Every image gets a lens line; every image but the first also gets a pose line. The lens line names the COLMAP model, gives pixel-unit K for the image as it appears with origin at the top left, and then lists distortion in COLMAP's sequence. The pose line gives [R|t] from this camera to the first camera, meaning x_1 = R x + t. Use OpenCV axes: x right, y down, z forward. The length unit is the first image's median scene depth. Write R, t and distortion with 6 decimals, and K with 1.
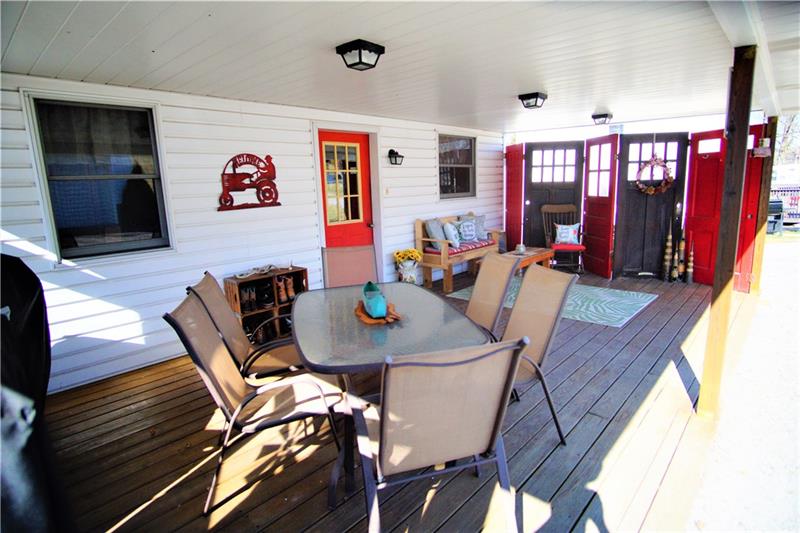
lens RADIAL K [[427.9, 0, 400.0], [0, 427.9, 266.5], [0, 0, 1]] dist [-0.040222, 0.012158]
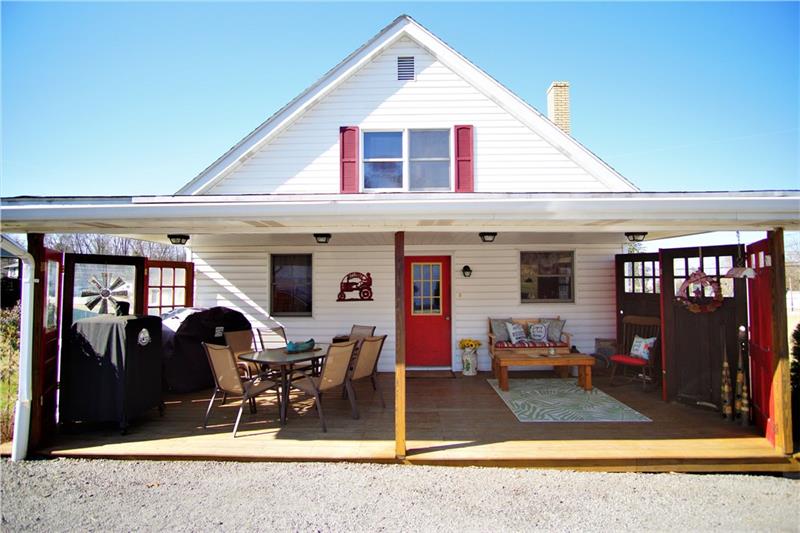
lens RADIAL K [[427.9, 0, 400.0], [0, 427.9, 266.5], [0, 0, 1]] dist [-0.040222, 0.012158]
pose [[0.662973, 0.003883, -0.748633, 1.002592], [-0.156622, 0.978578, -0.133625, -0.056684], [0.732077, 0.205842, 0.649379, -0.080342]]
